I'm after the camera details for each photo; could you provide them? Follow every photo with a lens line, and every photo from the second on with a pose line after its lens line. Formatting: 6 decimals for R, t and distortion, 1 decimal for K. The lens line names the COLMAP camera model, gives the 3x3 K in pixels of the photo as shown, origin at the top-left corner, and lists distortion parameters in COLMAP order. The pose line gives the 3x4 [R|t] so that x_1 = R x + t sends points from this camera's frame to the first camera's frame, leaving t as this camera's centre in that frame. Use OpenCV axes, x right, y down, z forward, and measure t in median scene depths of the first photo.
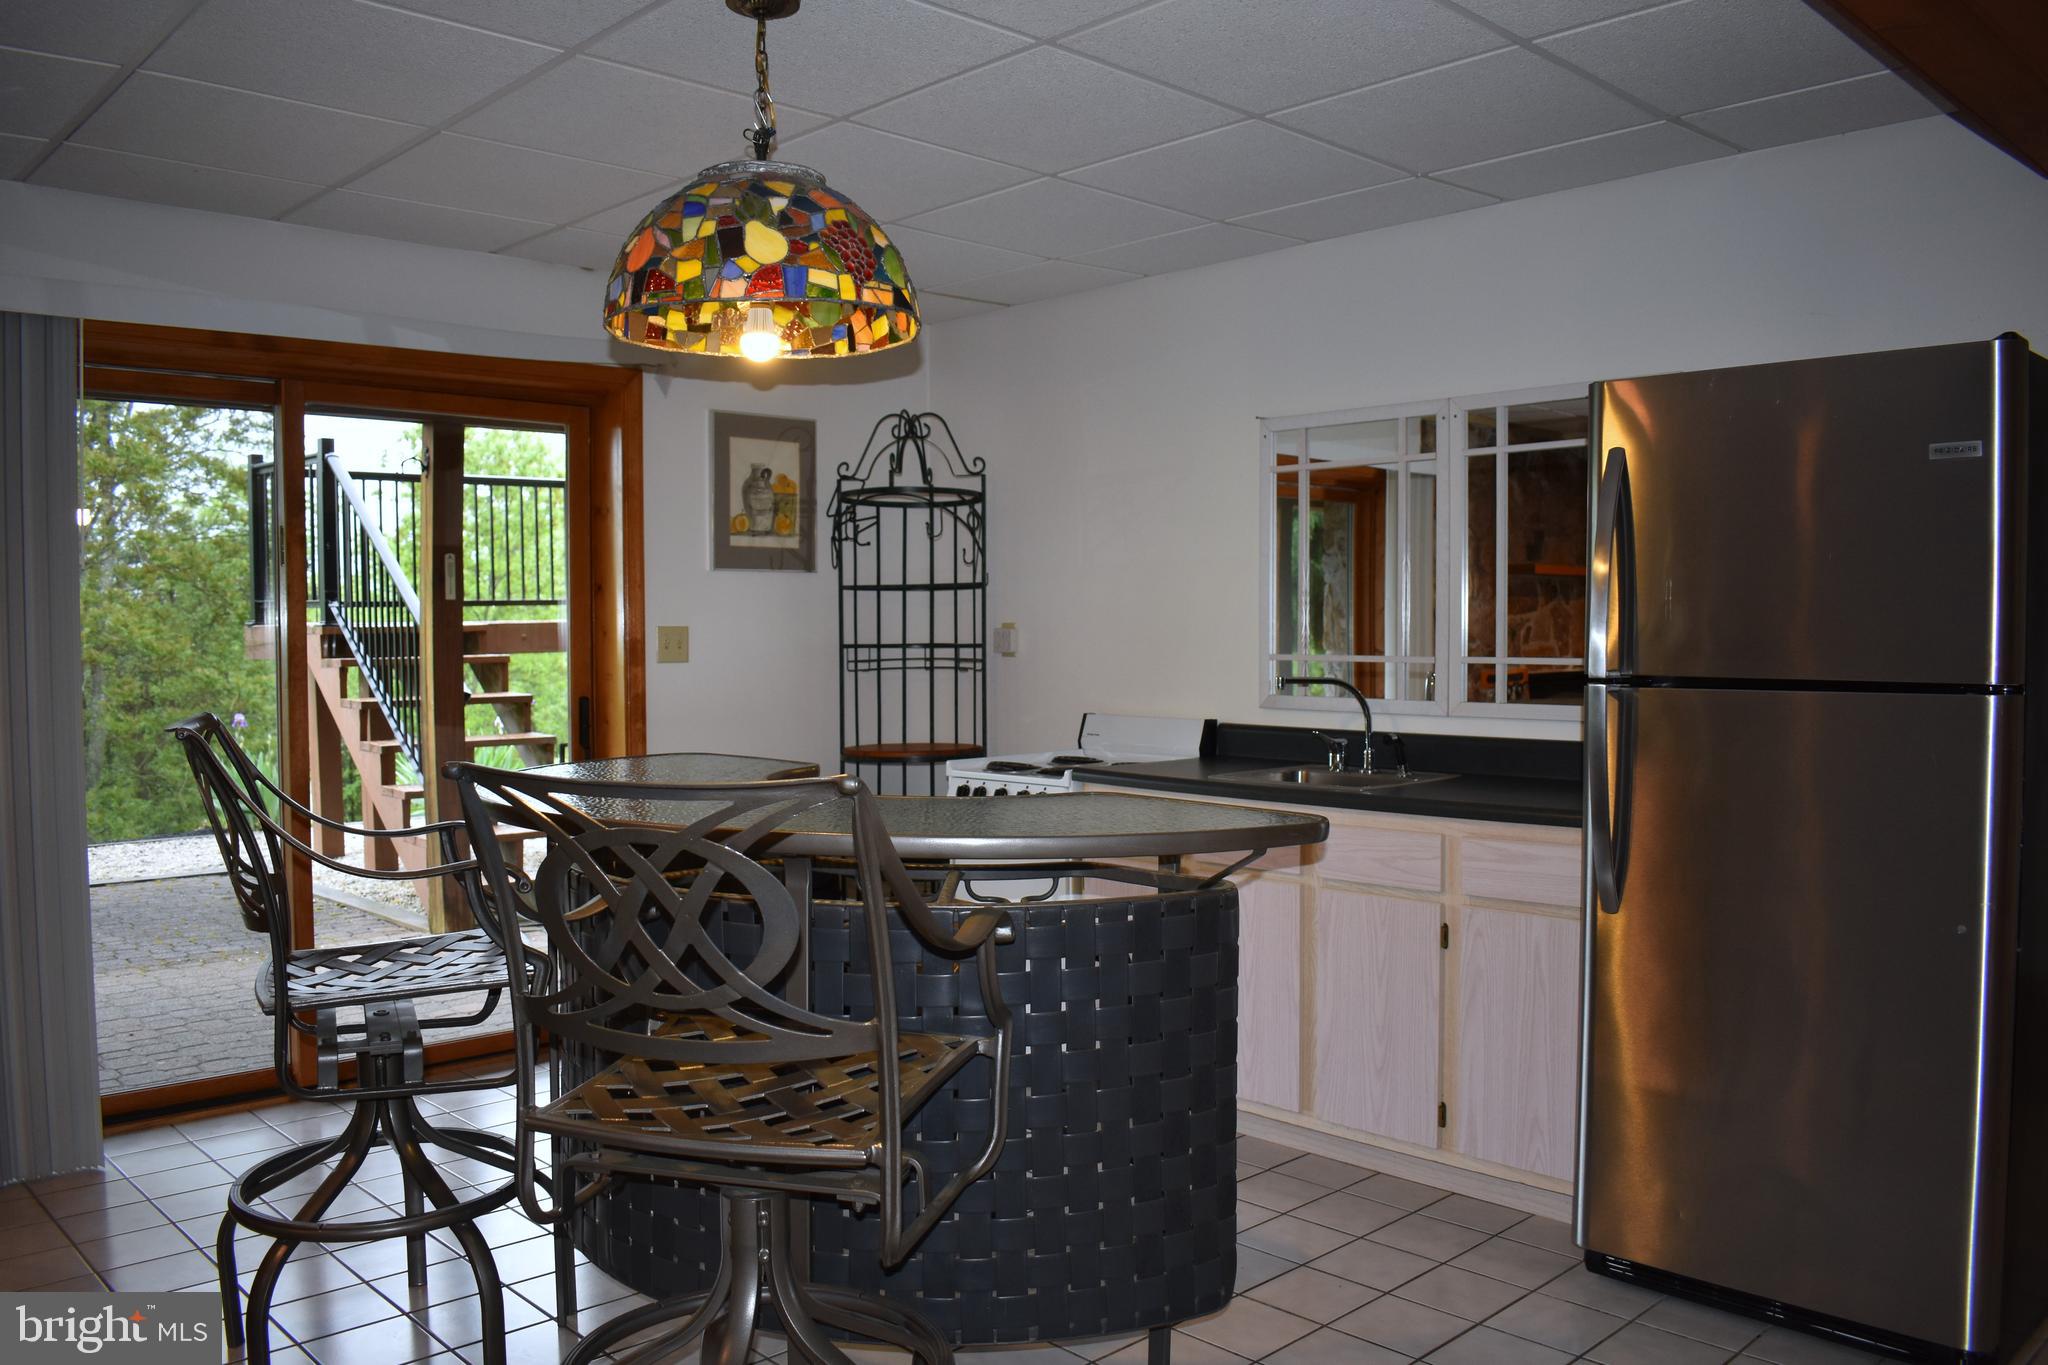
lens RADIAL K [[1622.3, 0, 1018.2], [0, 1622.3, 692.1], [0, 0, 1]] dist [-0.089496, 0.000890]
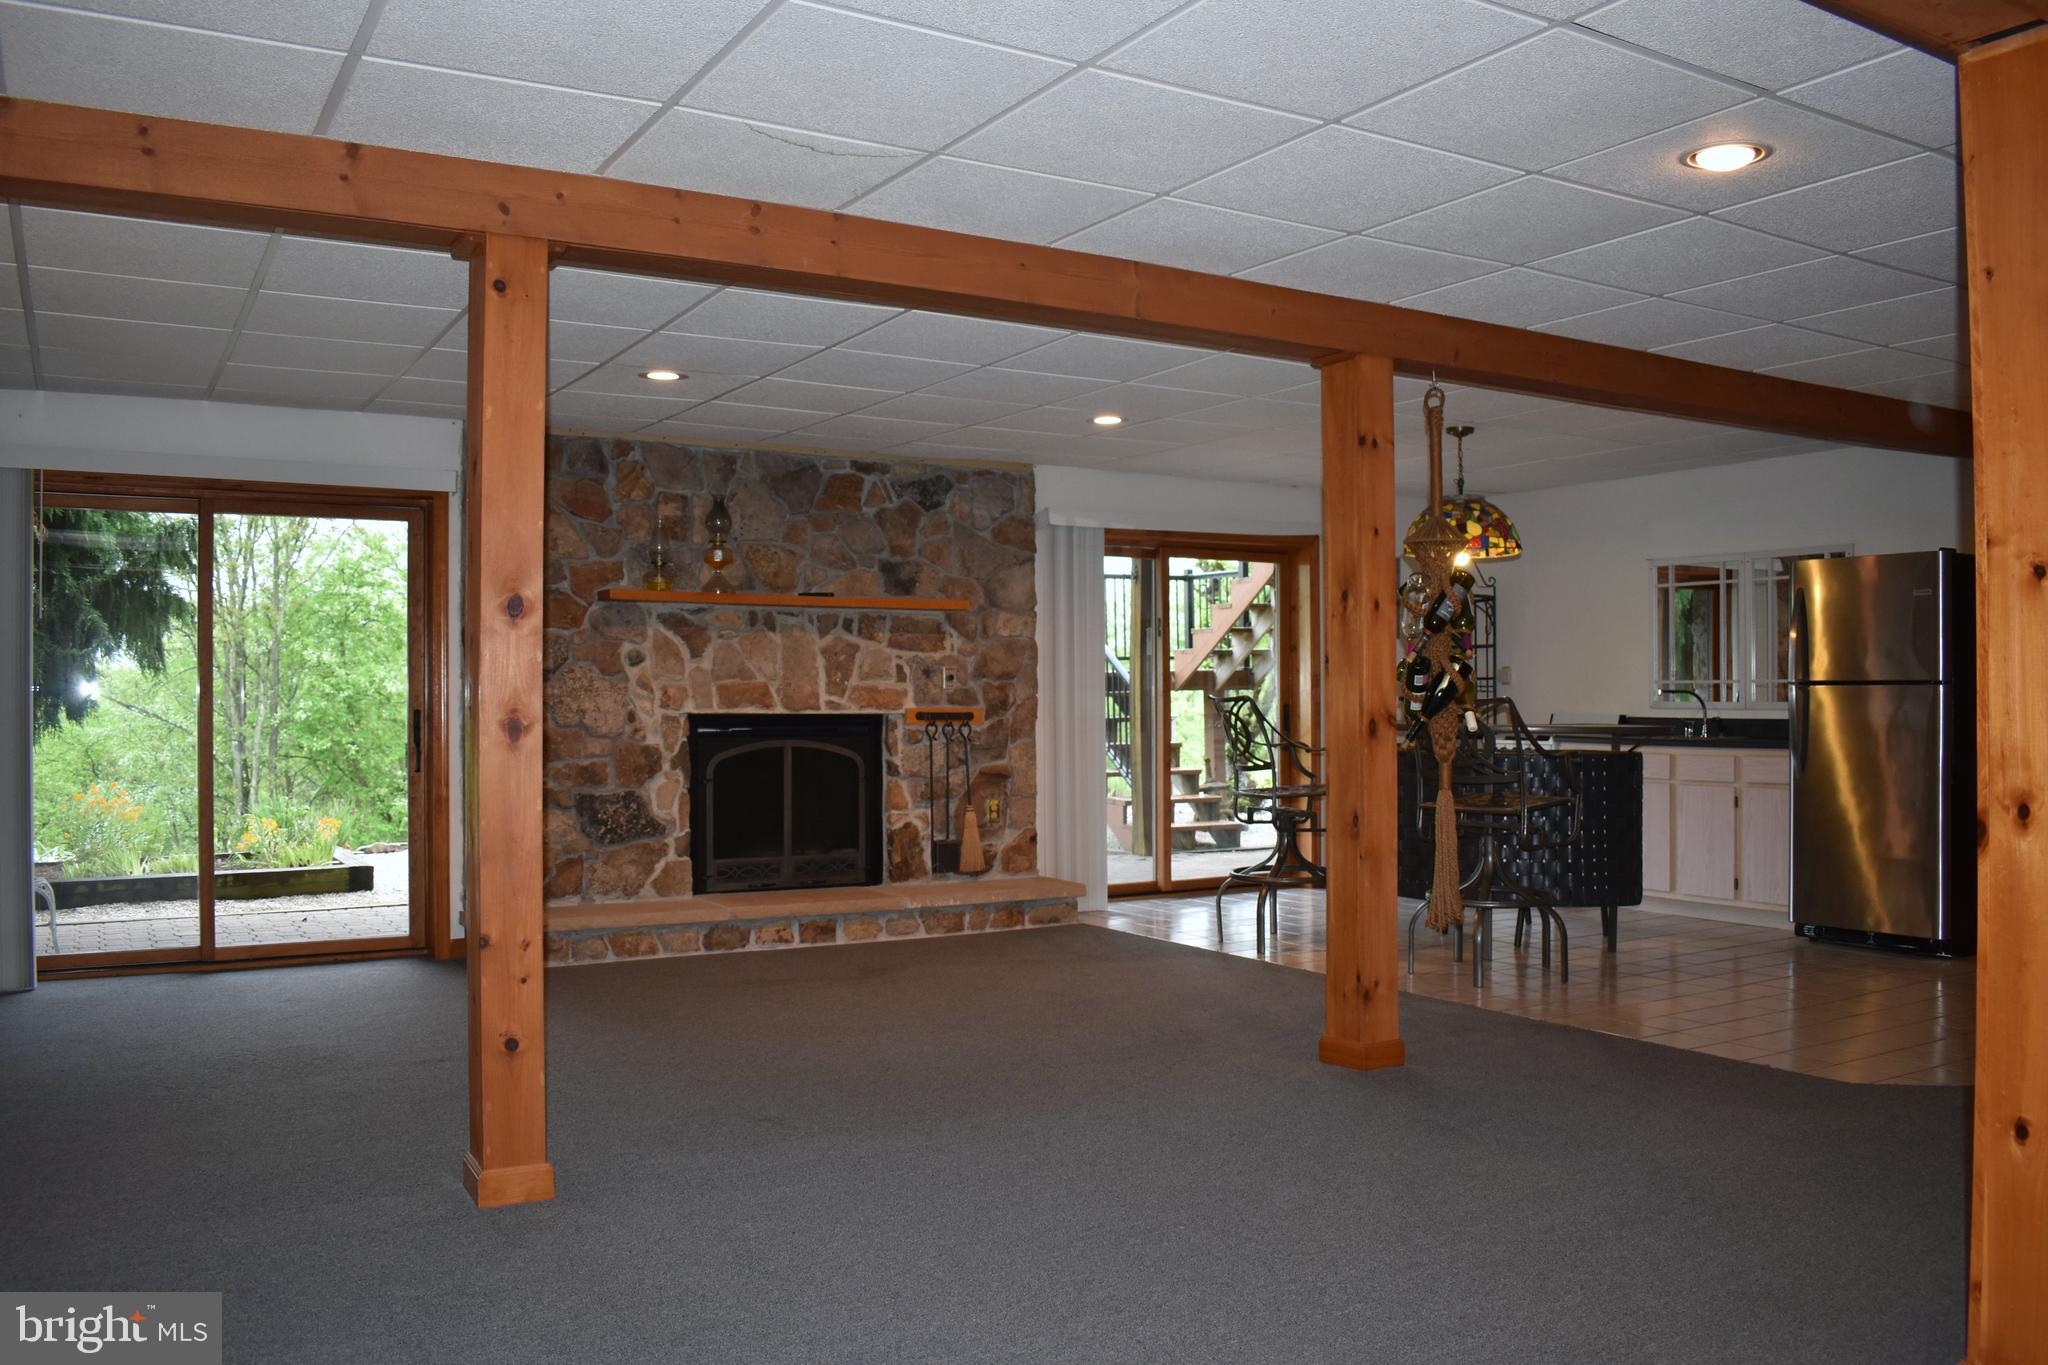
lens RADIAL K [[1622.3, 0, 1029.1], [0, 1622.3, 680.9], [0, 0, 1]] dist [-0.089496, 0.000890]
pose [[0.975768, 0.000127, -0.218806, -0.203718], [-0.009723, 0.999037, -0.042777, 0.087477], [0.218590, 0.043868, 0.974830, -1.345951]]
